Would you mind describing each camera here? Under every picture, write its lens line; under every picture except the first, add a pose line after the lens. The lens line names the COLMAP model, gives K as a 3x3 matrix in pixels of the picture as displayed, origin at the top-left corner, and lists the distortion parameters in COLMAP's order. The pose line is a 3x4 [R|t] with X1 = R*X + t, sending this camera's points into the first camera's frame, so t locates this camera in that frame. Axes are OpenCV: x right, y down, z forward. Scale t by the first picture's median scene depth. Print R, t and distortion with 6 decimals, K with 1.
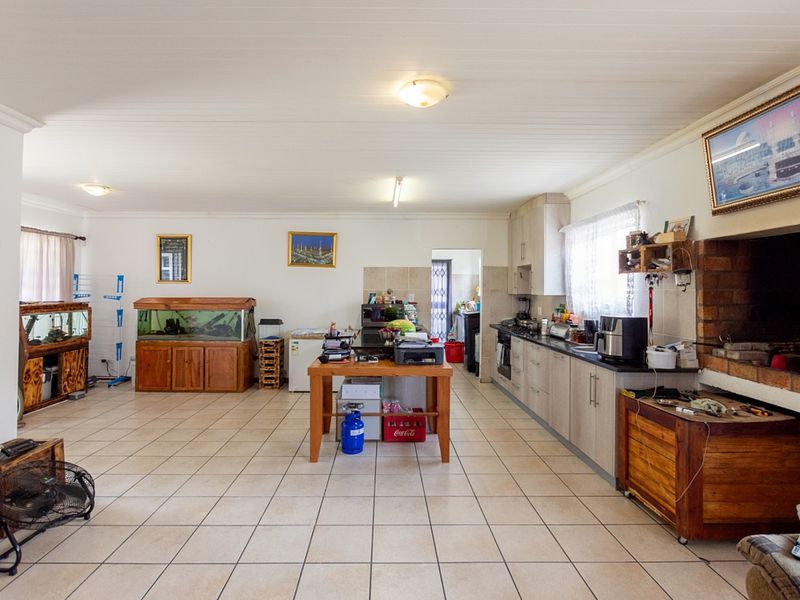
lens RADIAL K [[419.2, 0, 391.5], [0, 419.2, 287.1], [0, 0, 1]] dist [0.004848, 0.000163]
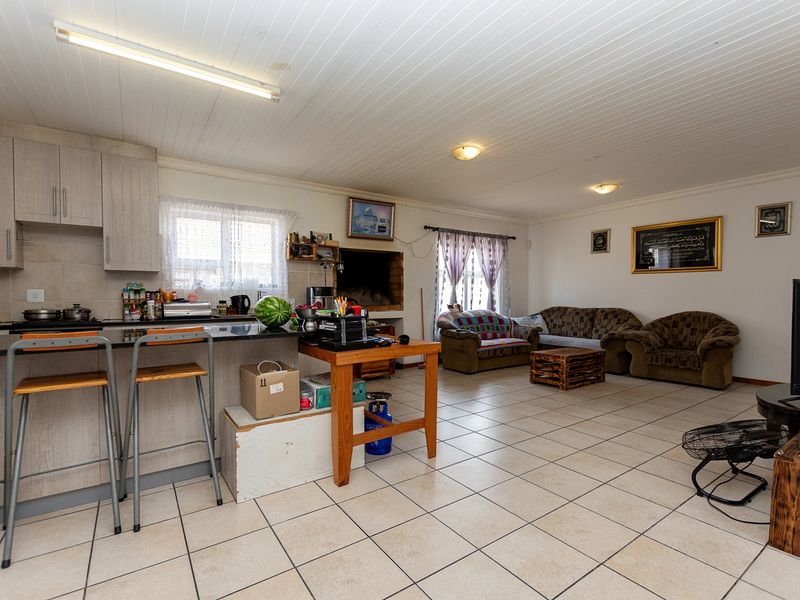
lens RADIAL K [[385.1, 0, 397.4], [0, 385.1, 303.2], [0, 0, 1]] dist [0.000026, 0.000005]
pose [[-0.552396, -0.021372, 0.833308, -0.677700], [-0.004301, 0.999731, 0.022789, 0.078148], [-0.833571, 0.009005, -0.552339, 1.289691]]
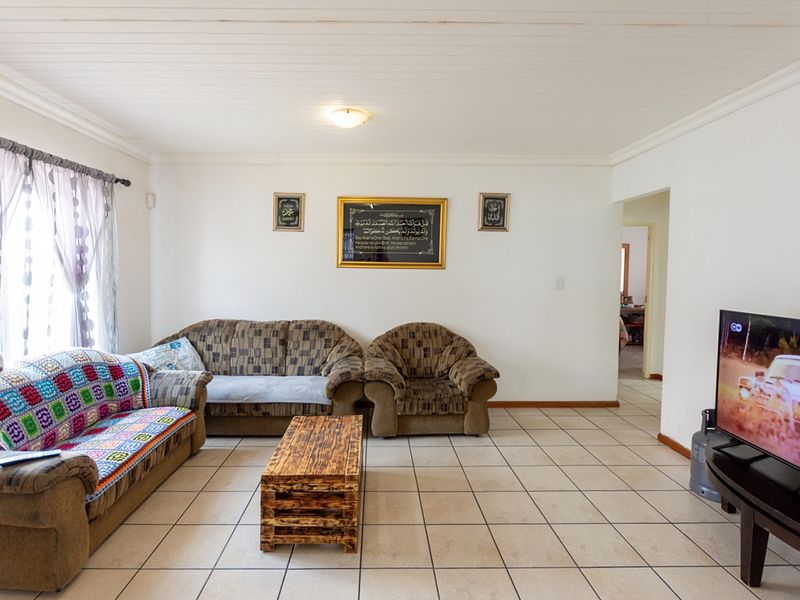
lens RADIAL K [[424.9, 0, 379.2], [0, 424.9, 286.5], [0, 0, 1]] dist [-0.001051, 0.000143]
pose [[-0.999886, -0.012358, 0.008687, -0.044644], [-0.012024, 0.999225, 0.037470, 0.000541], [-0.009143, 0.037361, -0.999260, 0.785548]]
